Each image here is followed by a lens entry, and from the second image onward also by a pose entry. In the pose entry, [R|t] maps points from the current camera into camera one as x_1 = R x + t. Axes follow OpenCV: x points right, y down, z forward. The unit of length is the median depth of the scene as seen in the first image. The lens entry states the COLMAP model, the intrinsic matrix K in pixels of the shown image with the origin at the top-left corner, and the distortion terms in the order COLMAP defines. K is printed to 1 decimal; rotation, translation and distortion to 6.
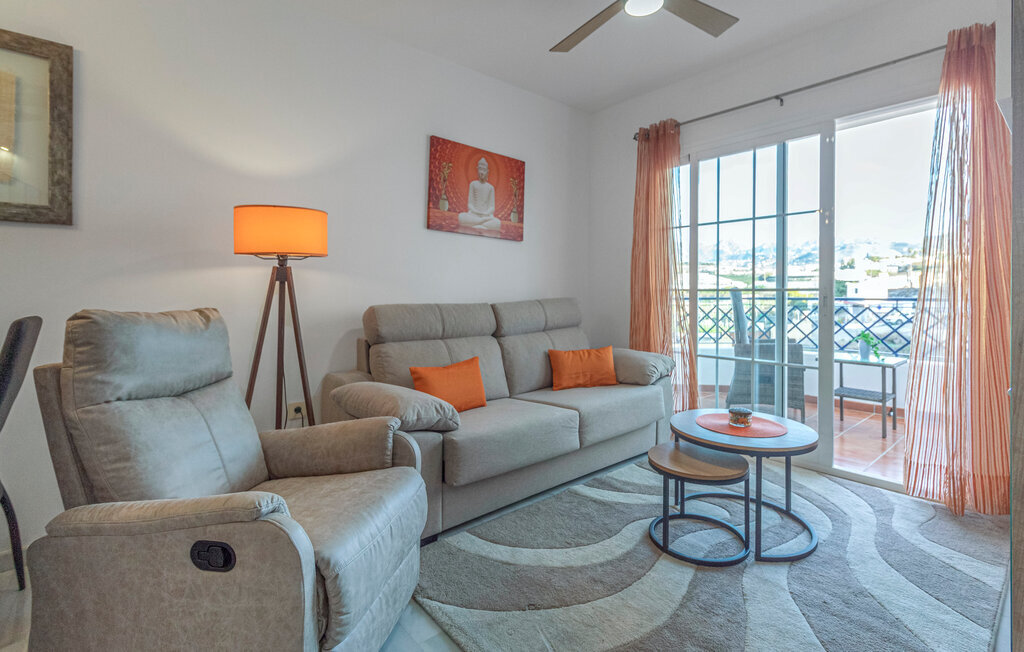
lens RADIAL K [[477.7, 0, 552.1], [0, 477.7, 294.9], [0, 0, 1]] dist [-0.000766, 0.001664]
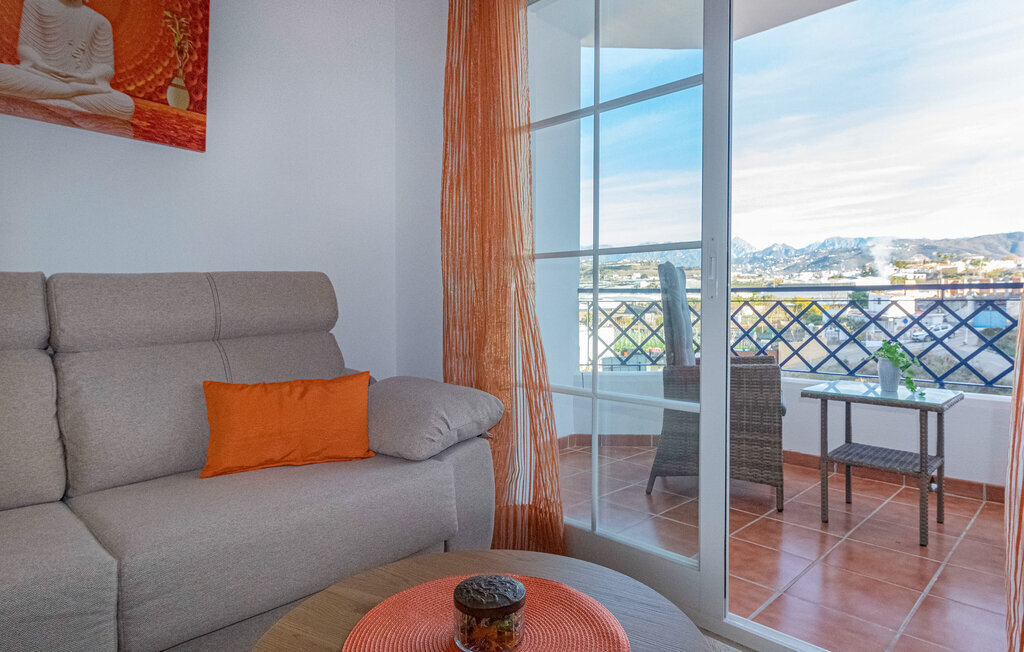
lens RADIAL K [[599.4, 0, 567.8], [0, 599.4, 309.1], [0, 0, 1]] dist [0.000034, 0.001611]
pose [[0.996164, 0.003286, 0.087444, 0.257188], [-0.003842, 0.999973, 0.006194, 0.040182], [-0.087422, -0.006506, 0.996150, 0.394053]]
